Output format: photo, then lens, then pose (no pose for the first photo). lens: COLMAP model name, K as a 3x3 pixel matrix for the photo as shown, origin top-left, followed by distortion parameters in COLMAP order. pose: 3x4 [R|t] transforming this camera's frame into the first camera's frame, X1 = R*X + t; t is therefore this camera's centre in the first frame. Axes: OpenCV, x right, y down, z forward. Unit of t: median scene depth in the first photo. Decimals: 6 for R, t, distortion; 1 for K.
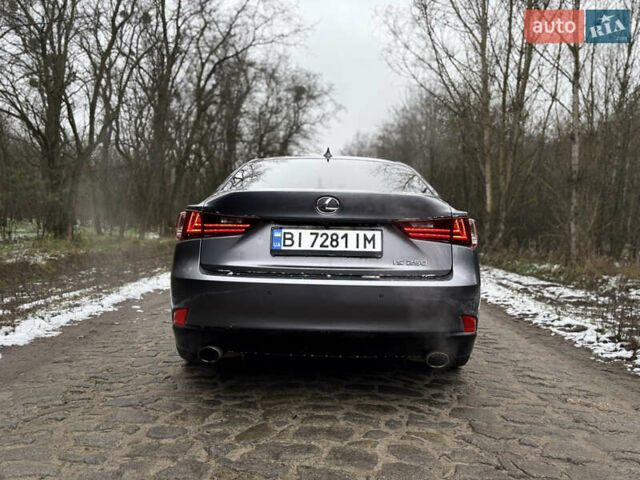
lens RADIAL K [[484.5, 0, 324.6], [0, 484.5, 233.9], [0, 0, 1]] dist [0.050864, -0.057243]
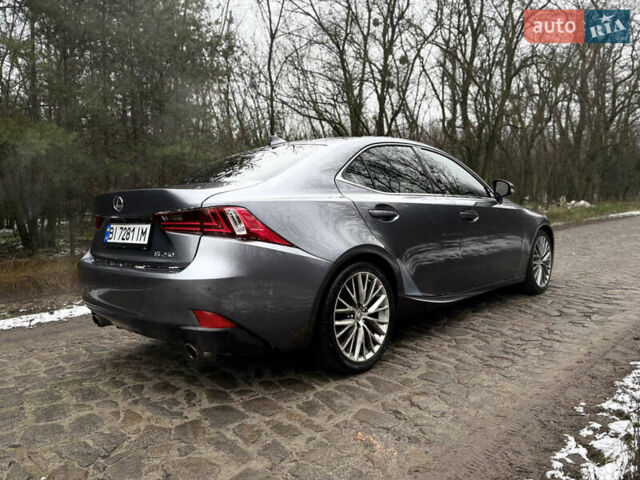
lens RADIAL K [[484.5, 0, 318.8], [0, 484.5, 240.6], [0, 0, 1]] dist [0.050864, -0.057243]
pose [[0.724284, -0.000083, -0.689502, 1.128459], [0.042809, 0.998076, 0.044848, -0.003175], [0.688171, -0.062000, 0.722894, 0.479600]]
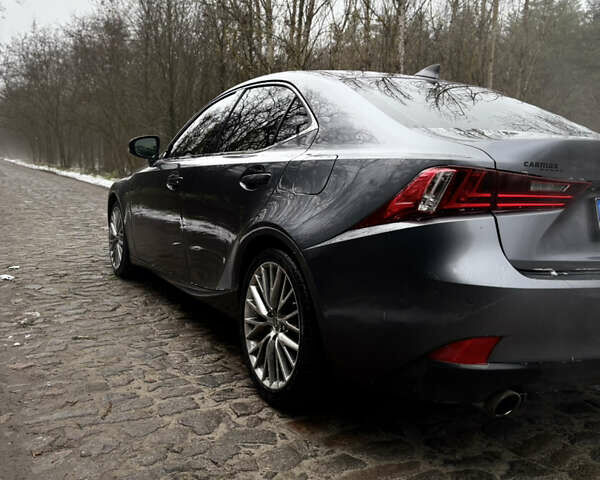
lens RADIAL K [[606.6, 0, 294.0], [0, 606.6, 234.7], [0, 0, 1]] dist [0.026585, 0.000000]
pose [[0.880187, -0.037379, 0.473152, -0.841517], [-0.014353, 0.994342, 0.105253, -0.043827], [-0.474409, -0.099434, 0.874671, 0.484245]]
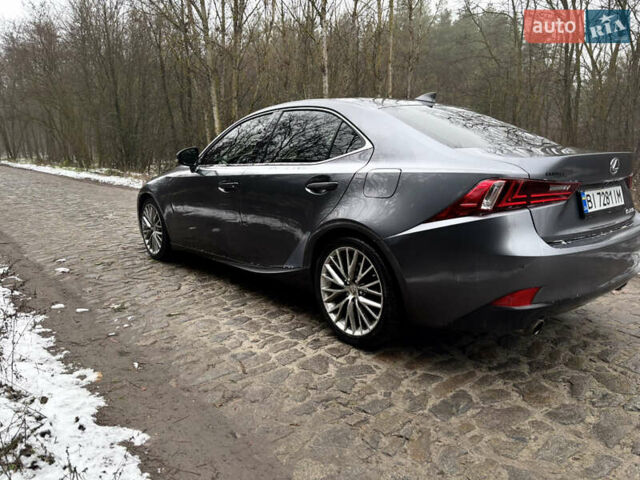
lens RADIAL K [[484.5, 0, 320.8], [0, 484.5, 241.6], [0, 0, 1]] dist [0.050864, -0.057243]
pose [[0.758537, -0.153855, 0.633207, -1.166415], [0.036988, 0.980326, 0.193888, -0.126547], [-0.650580, -0.123650, 0.749304, 0.585448]]
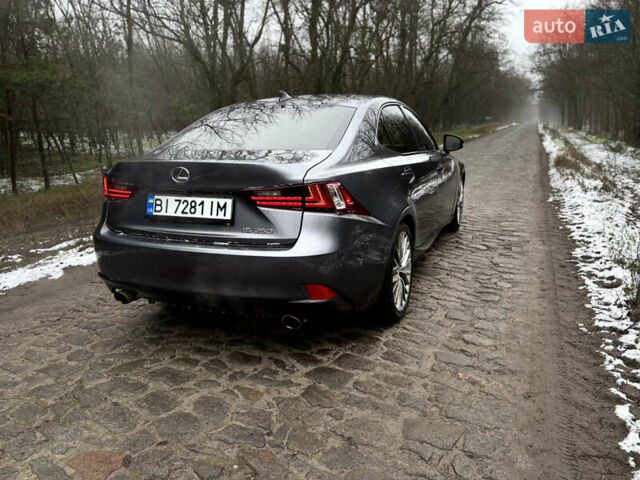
lens RADIAL K [[484.5, 0, 322.3], [0, 484.5, 241.5], [0, 0, 1]] dist [0.050864, -0.057243]
pose [[0.921740, 0.049151, -0.384681, 0.692371], [0.035746, 0.976945, 0.210477, -0.127231], [0.386157, -0.207756, 0.898732, 0.137708]]
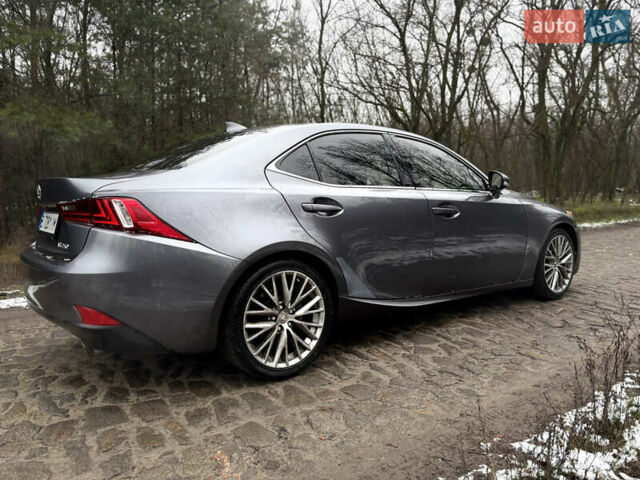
lens RADIAL K [[484.5, 0, 324.3], [0, 484.5, 239.0], [0, 0, 1]] dist [0.050864, -0.057243]
pose [[0.611671, 0.036796, -0.790256, 1.298666], [0.020263, 0.997861, 0.062146, -0.006600], [0.790853, -0.054025, 0.609618, 0.813057]]
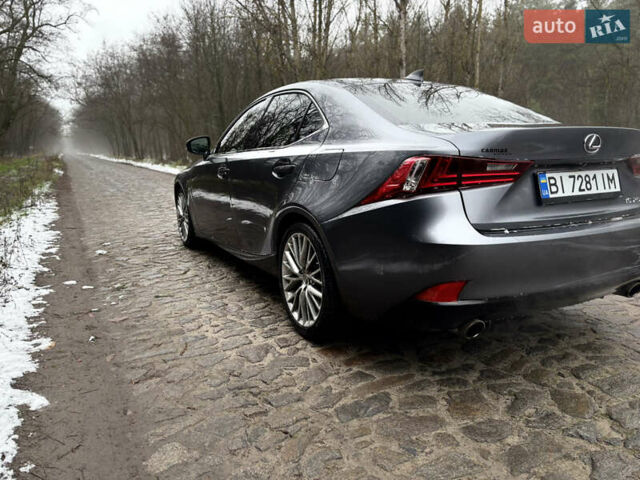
lens RADIAL K [[484.5, 0, 321.1], [0, 484.5, 241.4], [0, 0, 1]] dist [0.050864, -0.057243]
pose [[0.881908, -0.123004, 0.455092, -0.844017], [0.042487, 0.982170, 0.183129, -0.067175], [-0.469504, -0.142167, 0.871410, 0.423127]]
